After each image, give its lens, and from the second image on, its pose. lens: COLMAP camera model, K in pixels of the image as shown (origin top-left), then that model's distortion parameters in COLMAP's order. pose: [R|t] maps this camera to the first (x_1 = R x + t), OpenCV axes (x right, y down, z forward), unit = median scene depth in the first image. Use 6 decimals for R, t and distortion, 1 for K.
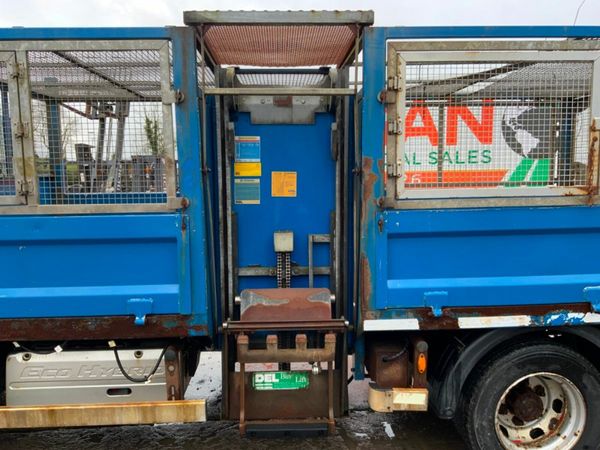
lens RADIAL K [[502.5, 0, 301.7], [0, 502.5, 228.1], [0, 0, 1]] dist [0.046768, -0.049606]
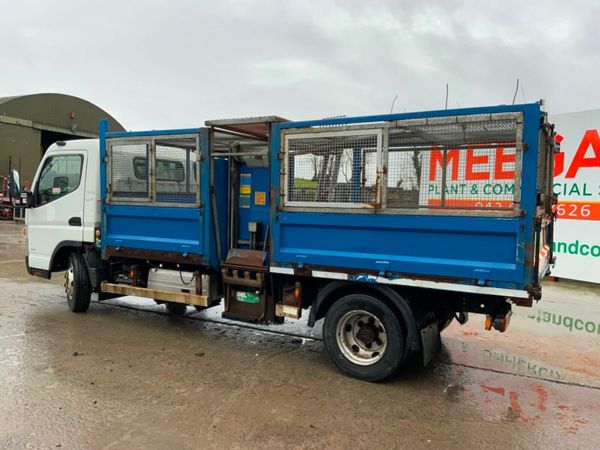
lens RADIAL K [[502.5, 0, 298.1], [0, 502.5, 224.7], [0, 0, 1]] dist [0.046768, -0.049606]
pose [[0.846510, 0.059578, -0.529028, 1.234637], [-0.091431, 0.995223, -0.034222, 0.074907], [0.524462, 0.077339, 0.847914, -0.623559]]
